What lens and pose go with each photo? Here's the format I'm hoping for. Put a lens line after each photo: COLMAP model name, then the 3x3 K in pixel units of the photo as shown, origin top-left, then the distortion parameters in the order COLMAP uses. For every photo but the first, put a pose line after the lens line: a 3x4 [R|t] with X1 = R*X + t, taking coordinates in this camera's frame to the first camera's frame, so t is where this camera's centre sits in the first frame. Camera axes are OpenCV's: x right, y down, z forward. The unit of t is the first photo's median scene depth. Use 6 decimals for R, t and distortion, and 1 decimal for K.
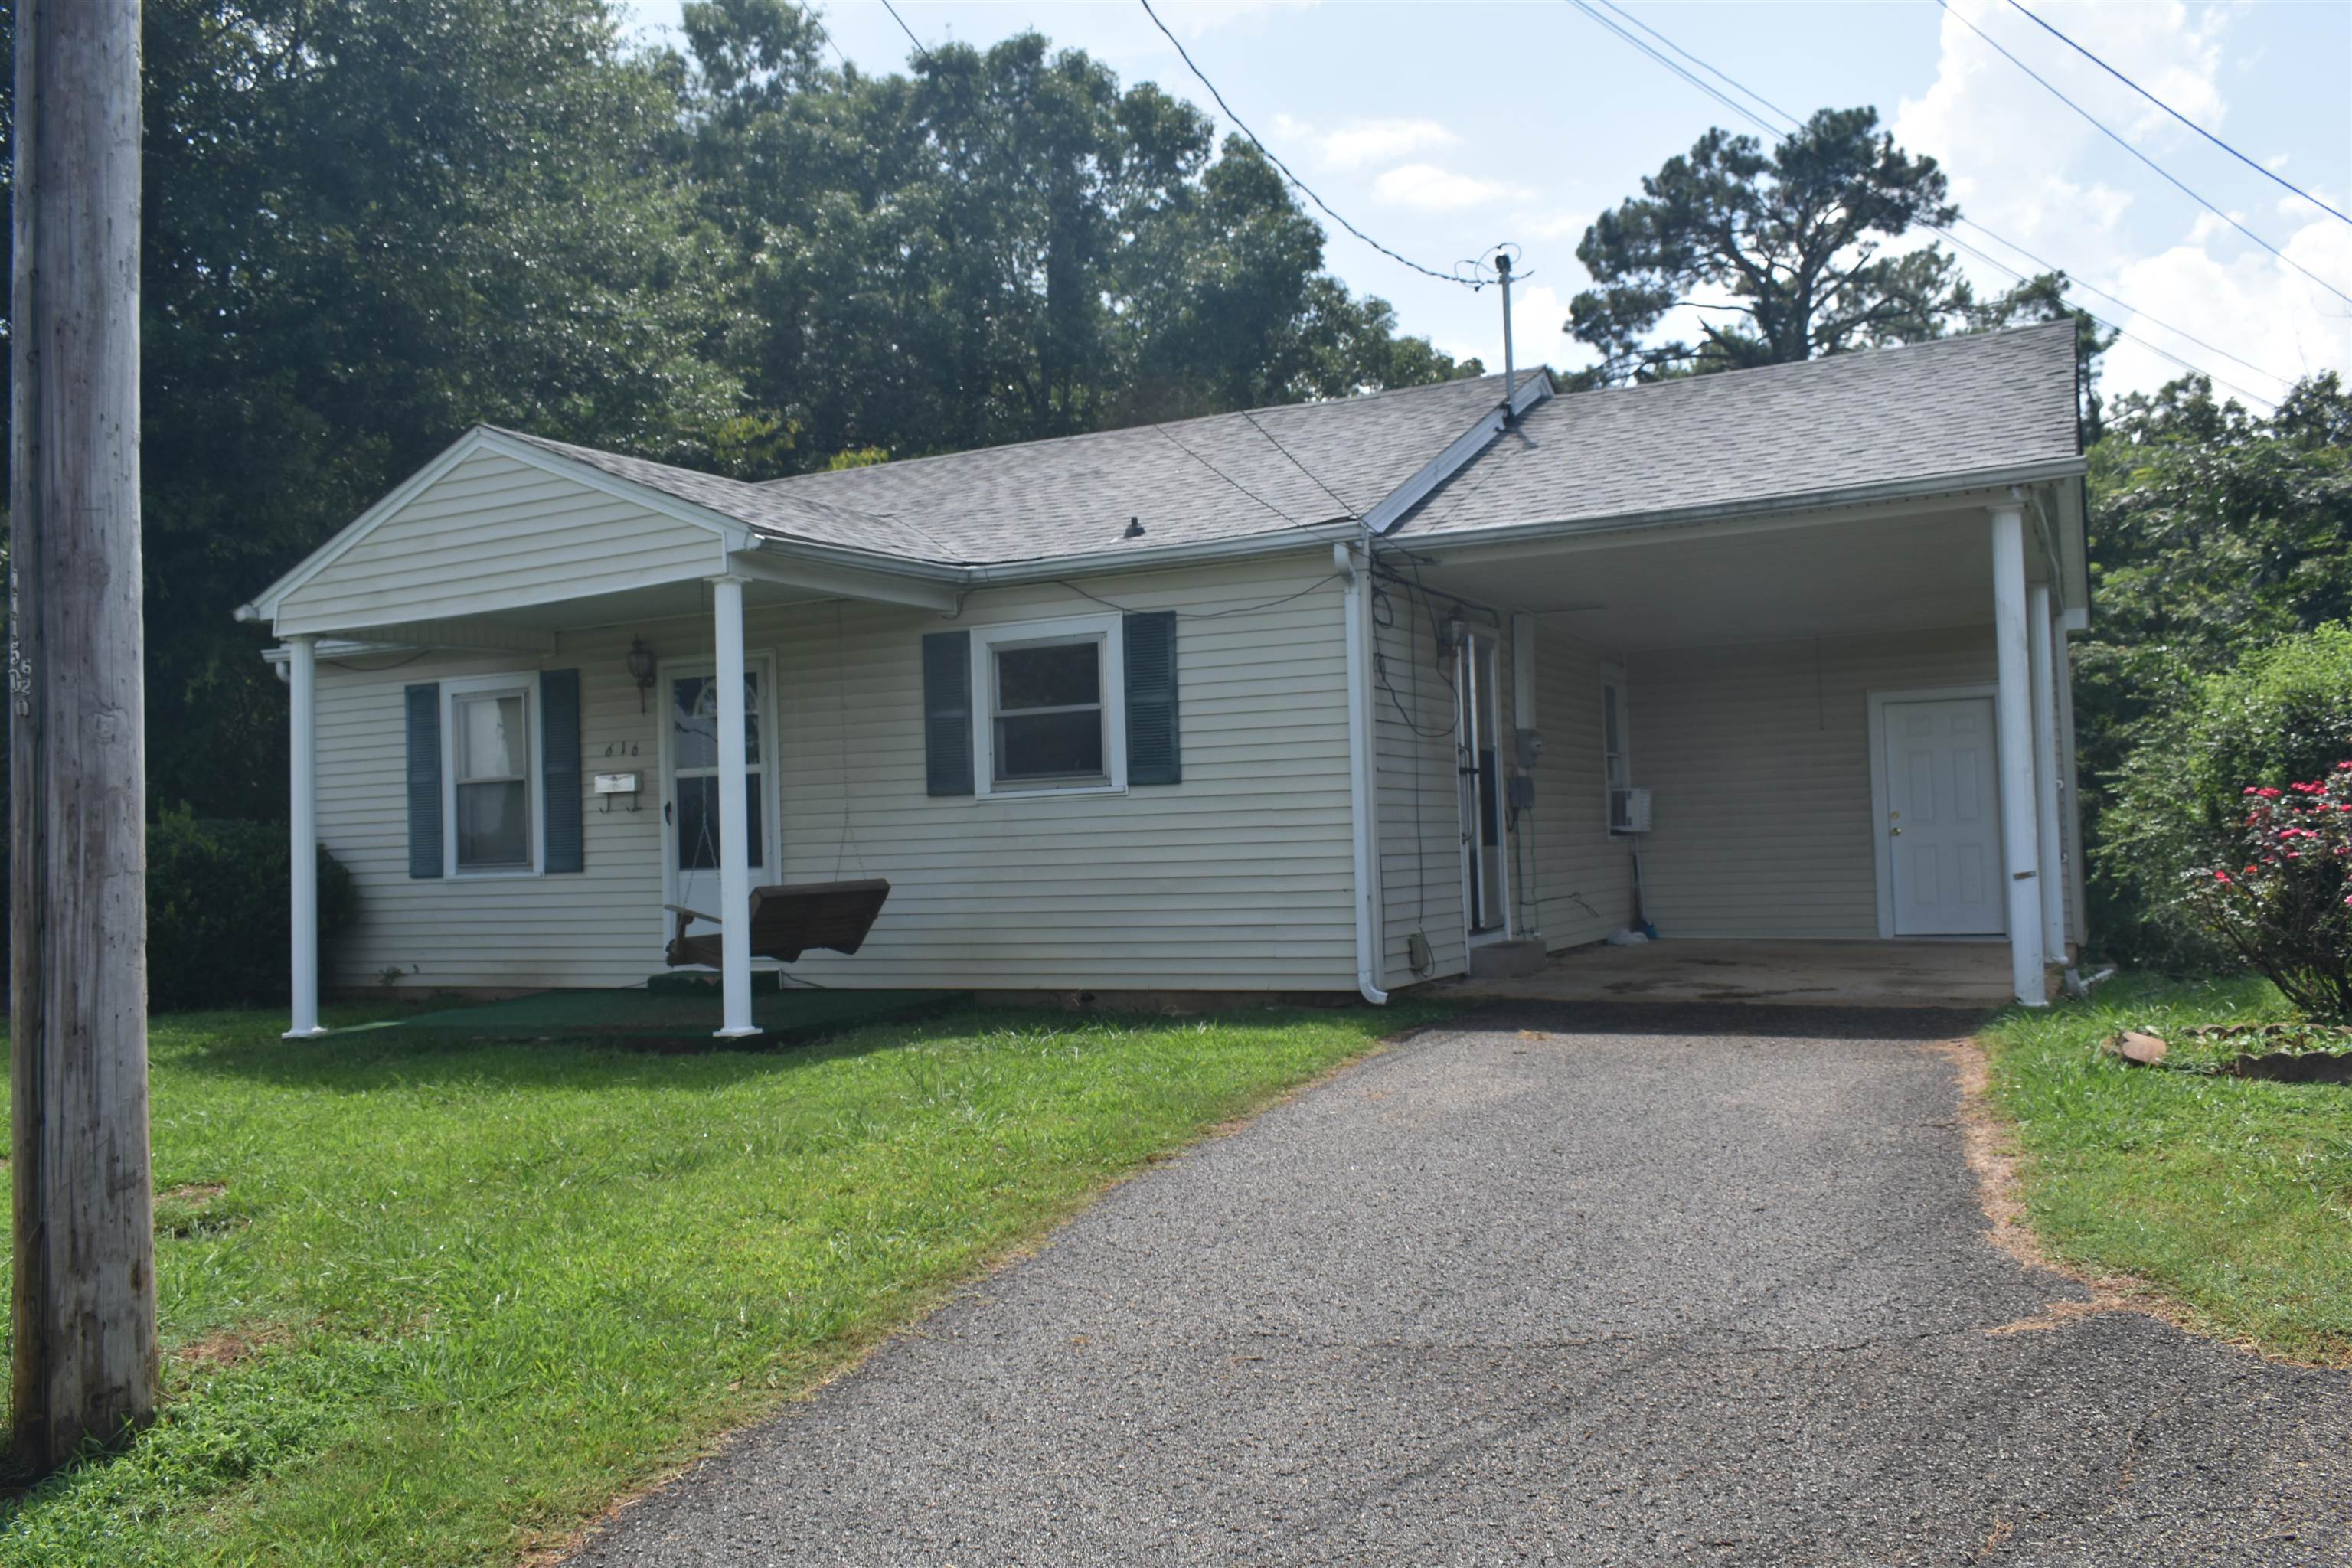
lens RADIAL K [[1876.5, 0, 1172.0], [0, 1876.5, 779.4], [0, 0, 1]] dist [-0.036874, 0.006685]
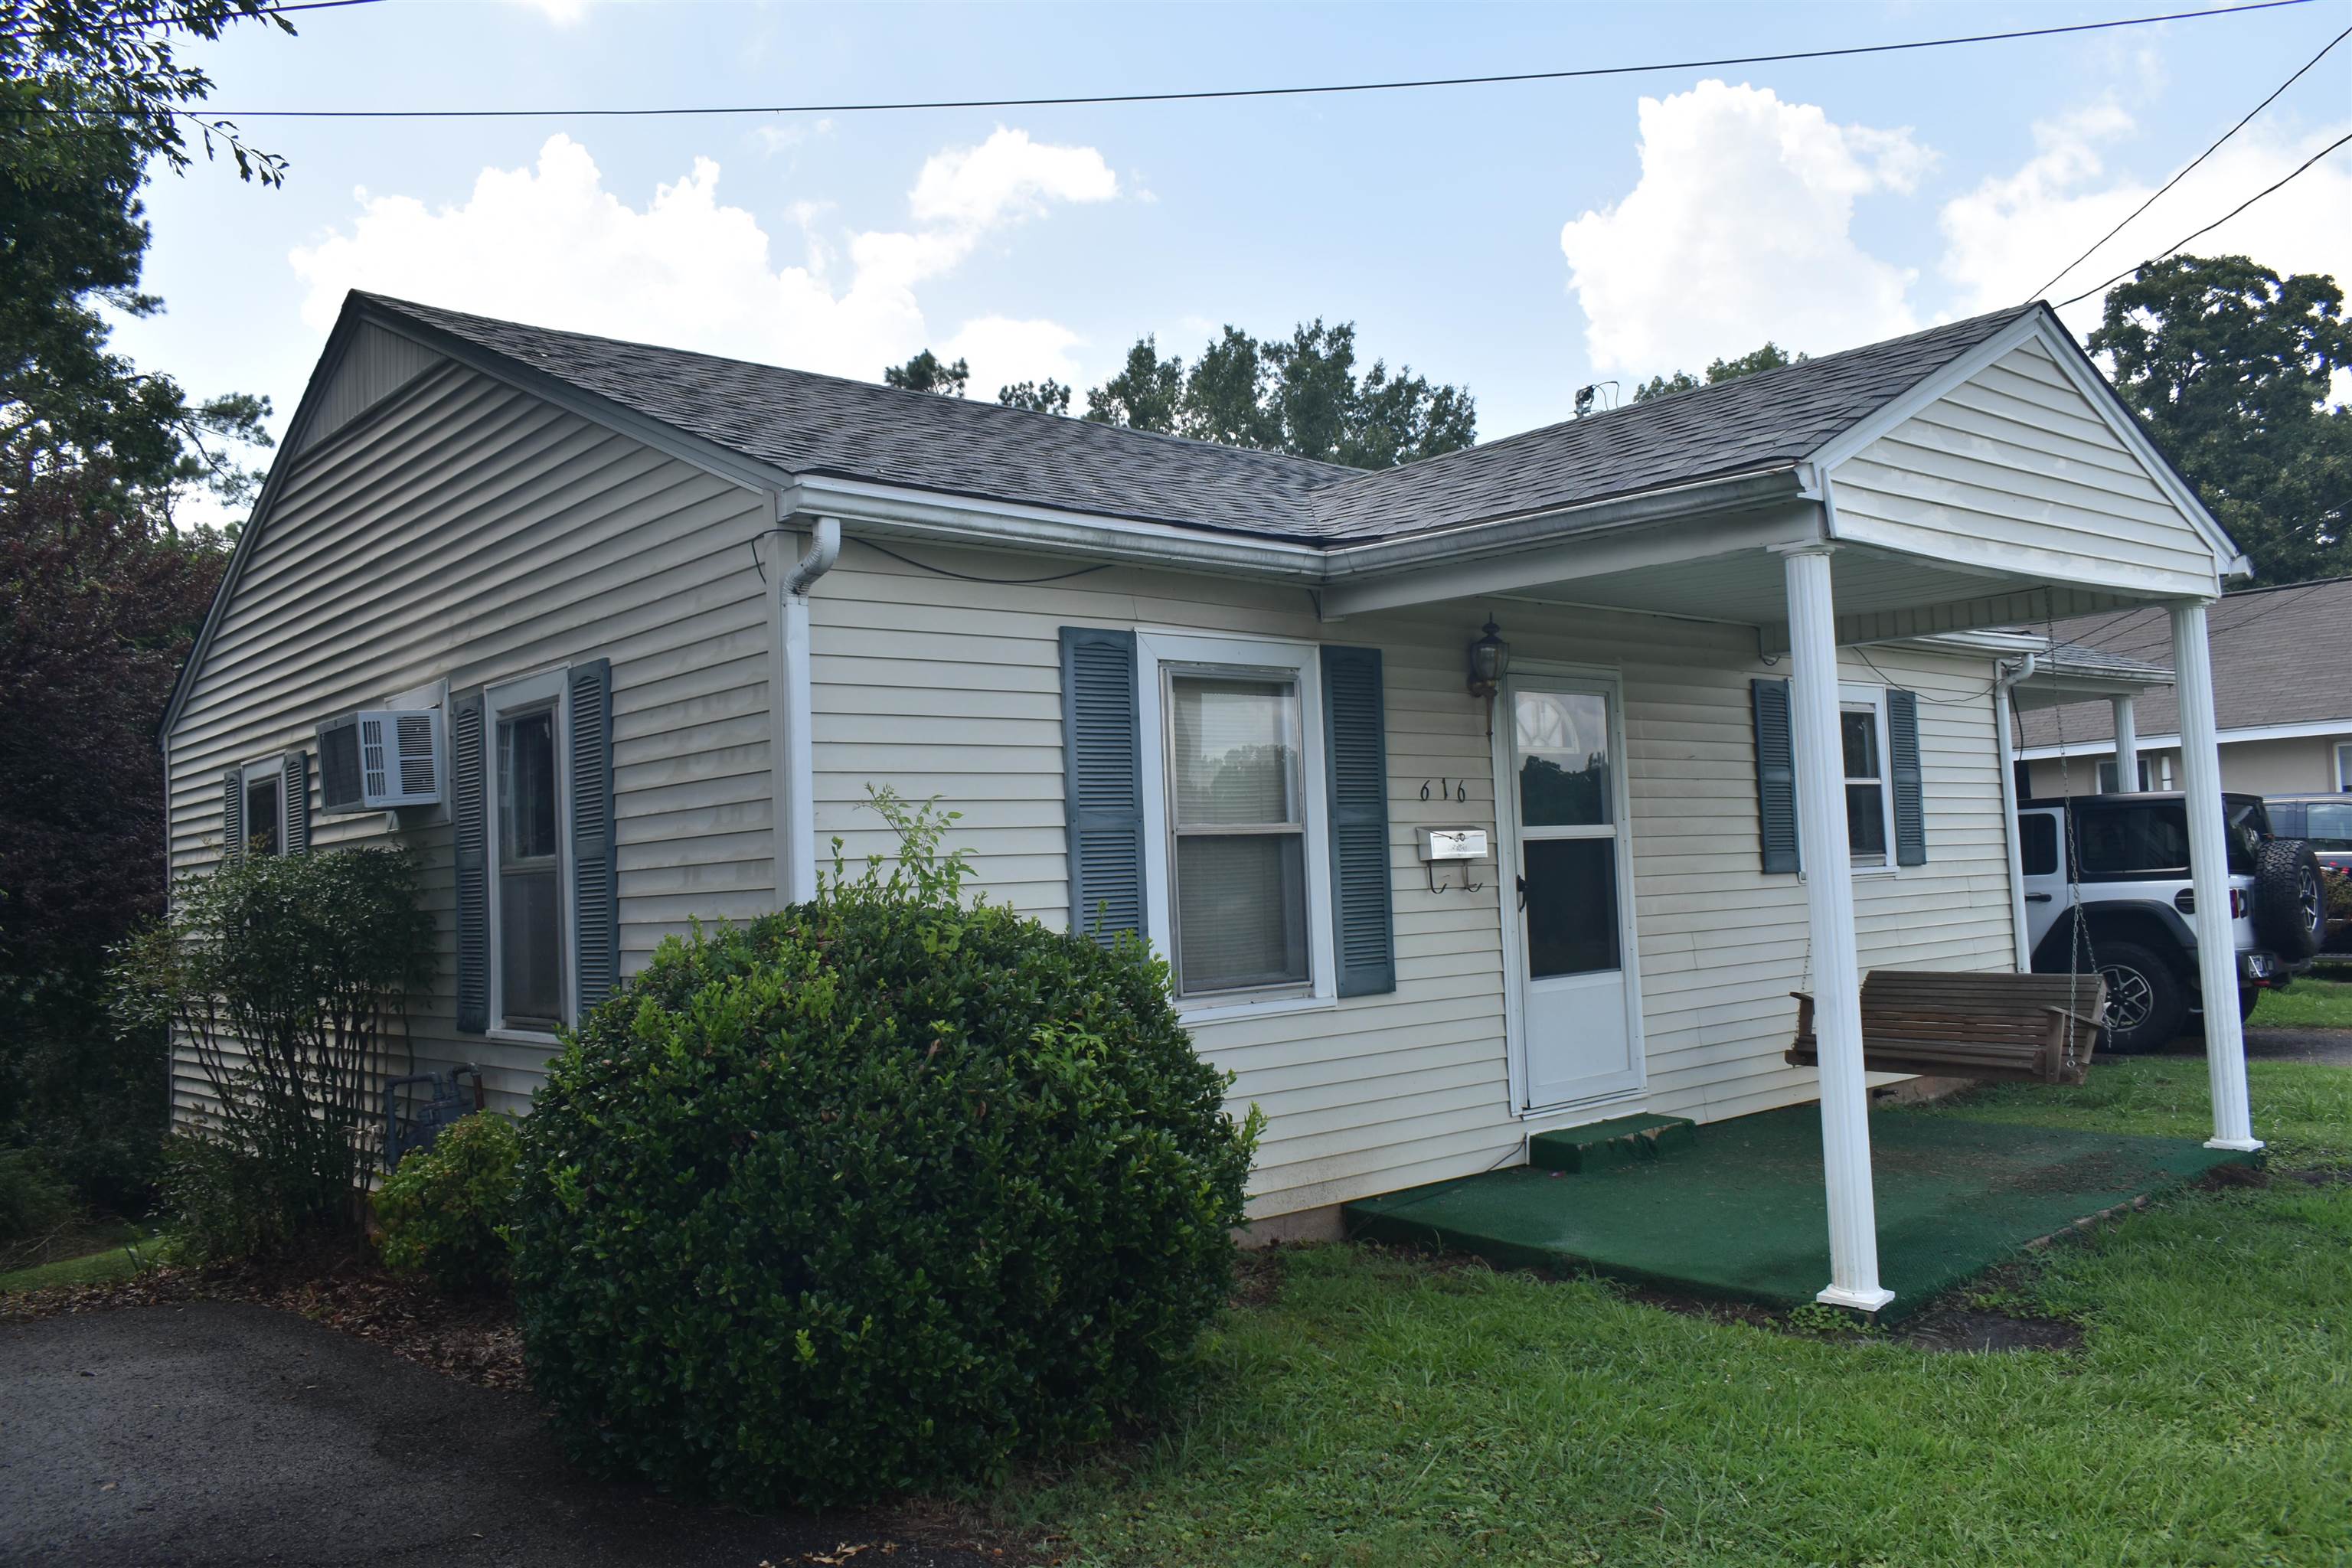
lens RADIAL K [[1876.5, 0, 1174.3], [0, 1876.5, 785.4], [0, 0, 1]] dist [-0.036874, 0.006685]
pose [[0.381305, 0.073254, 0.921542, -0.902052], [0.004904, 0.996681, -0.081256, 0.032451], [-0.924436, 0.035503, 0.379680, 0.842837]]
